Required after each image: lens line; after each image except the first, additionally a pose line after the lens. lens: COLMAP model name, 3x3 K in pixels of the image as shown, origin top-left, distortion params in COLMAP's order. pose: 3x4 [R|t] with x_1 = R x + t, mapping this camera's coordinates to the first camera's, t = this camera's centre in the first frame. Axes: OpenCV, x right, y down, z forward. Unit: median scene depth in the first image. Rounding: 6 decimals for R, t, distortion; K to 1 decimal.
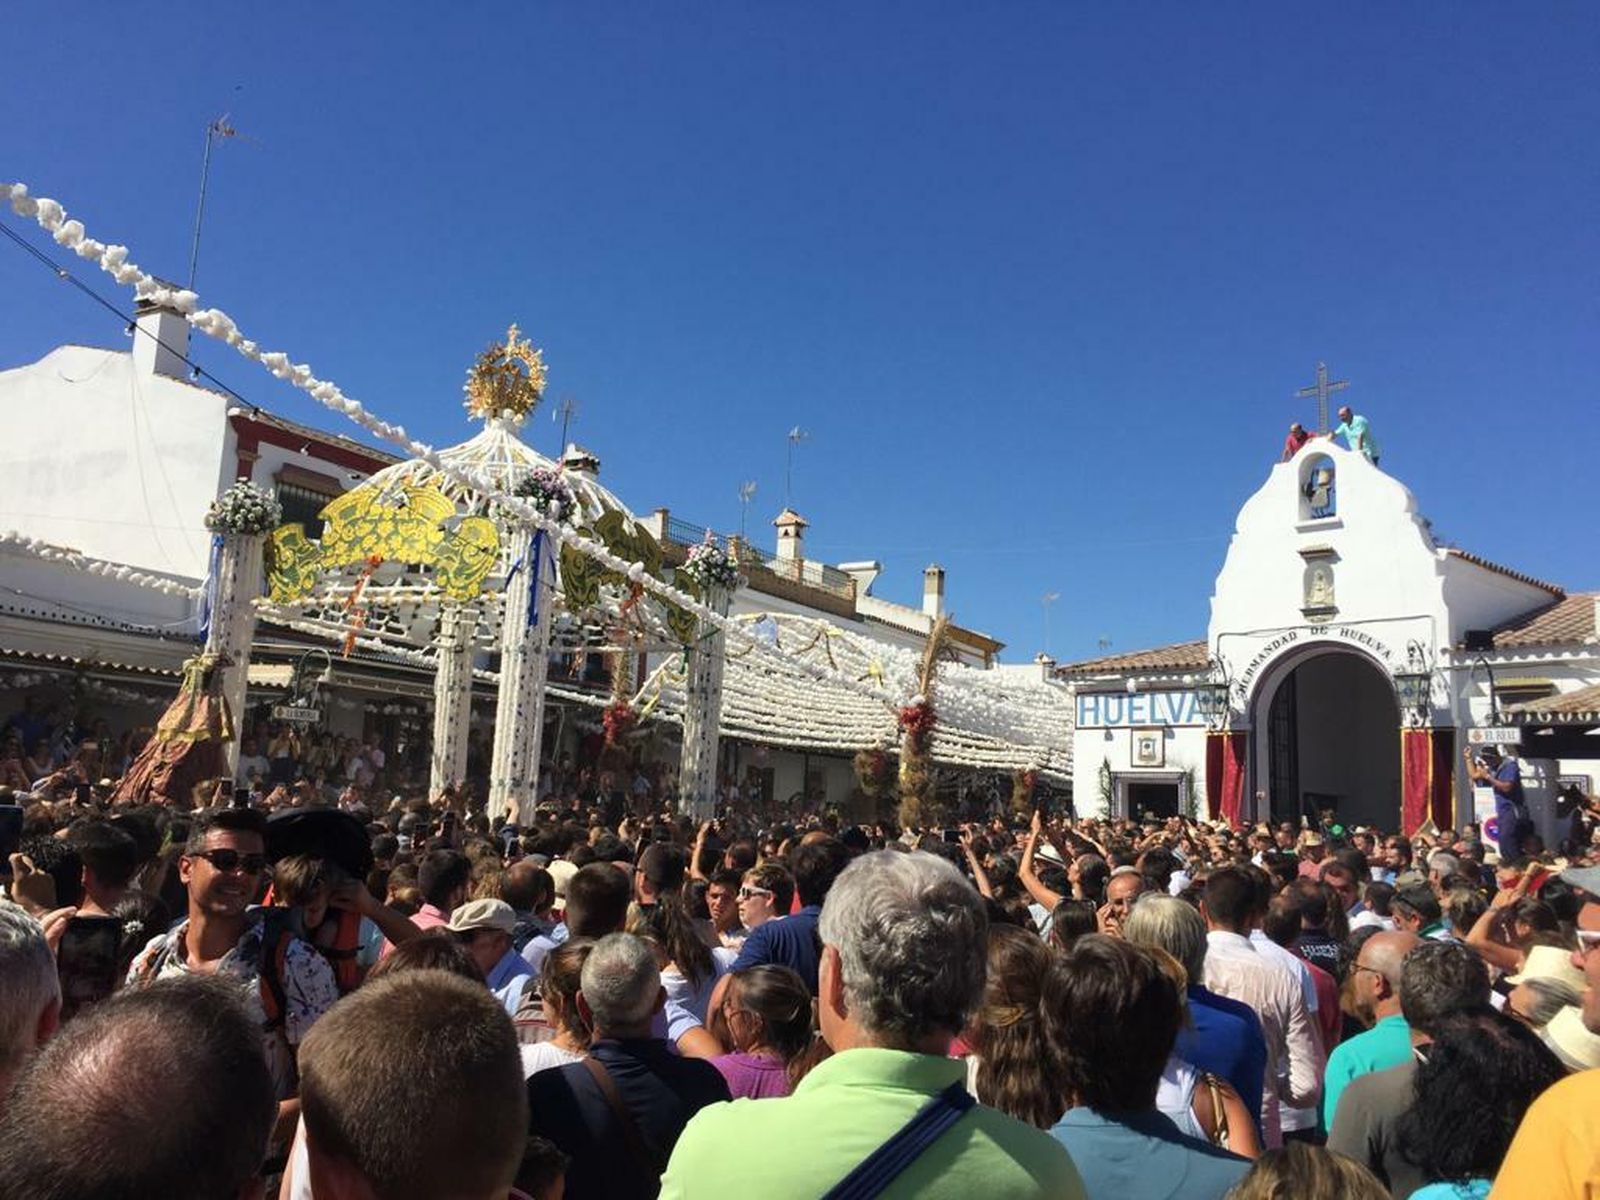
lens RADIAL K [[1376.5, 0, 798.0], [0, 1376.5, 584.1], [0, 0, 1]] dist [0.101311, -0.146518]
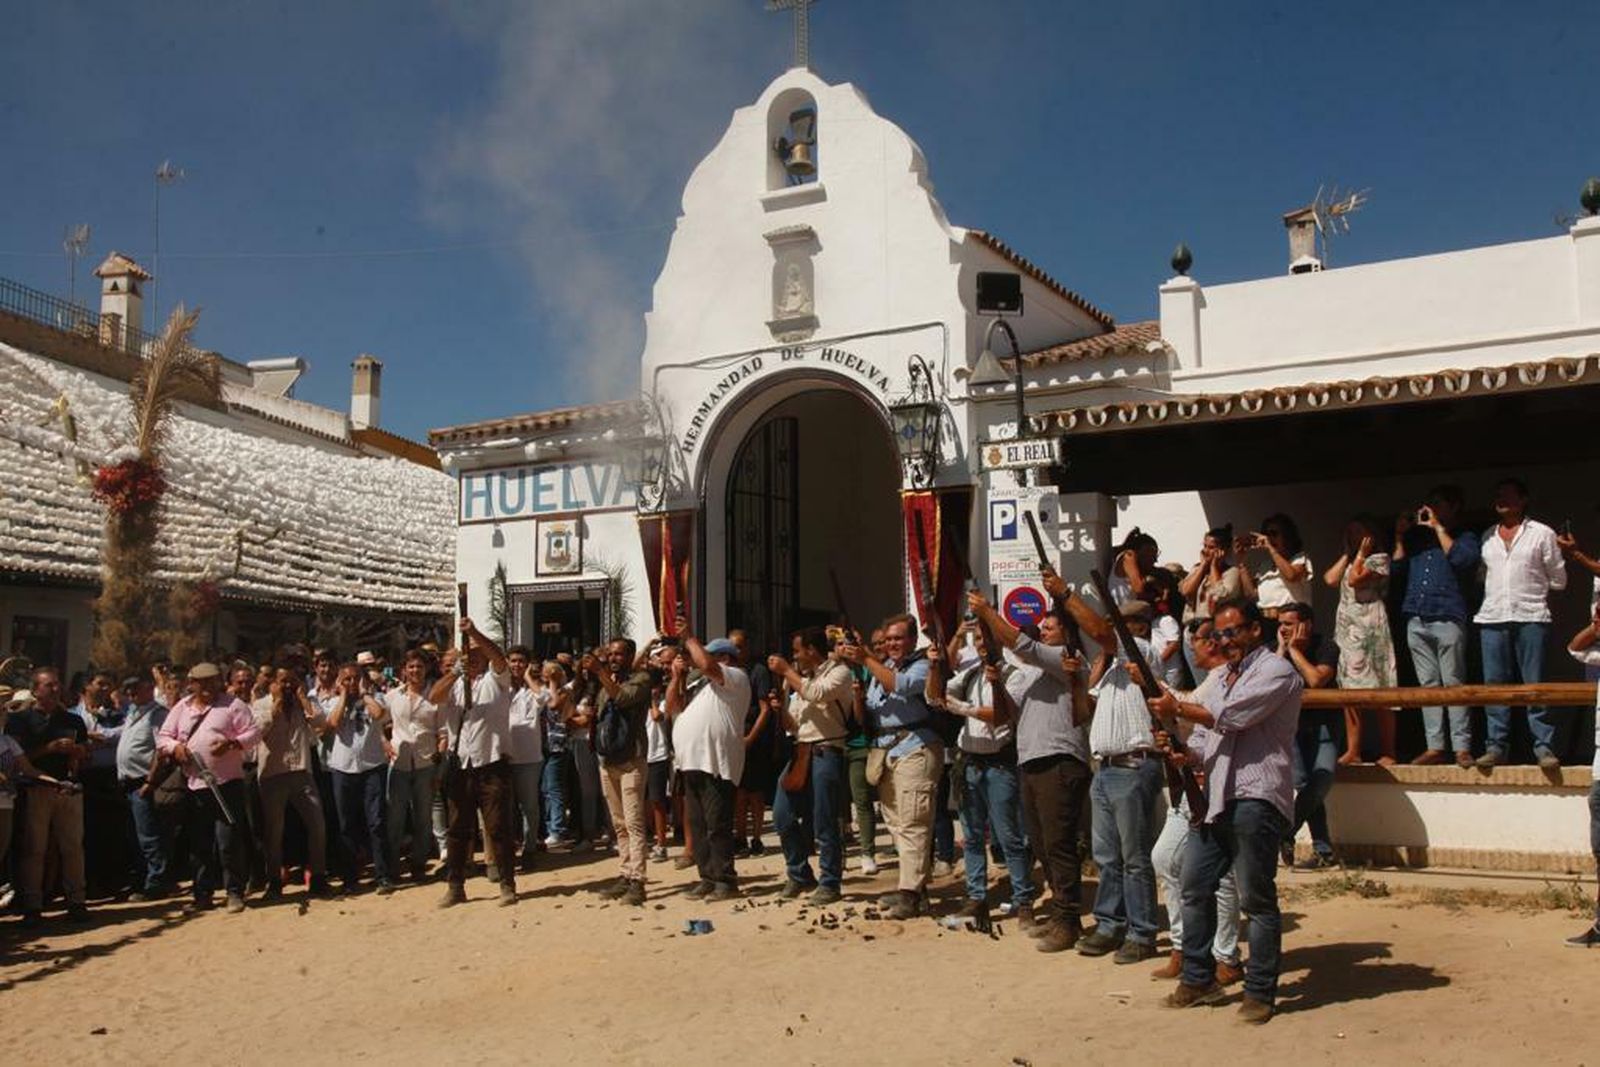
lens RADIAL K [[1533.5, 0, 789.2], [0, 1533.5, 540.2], [0, 0, 1]] dist [-0.002379, 0.016812]
pose [[0.954240, -0.017057, 0.298554, 0.146942], [-0.001564, 0.998074, 0.062021, 0.073910], [-0.299037, -0.059650, 0.952375, 0.286616]]
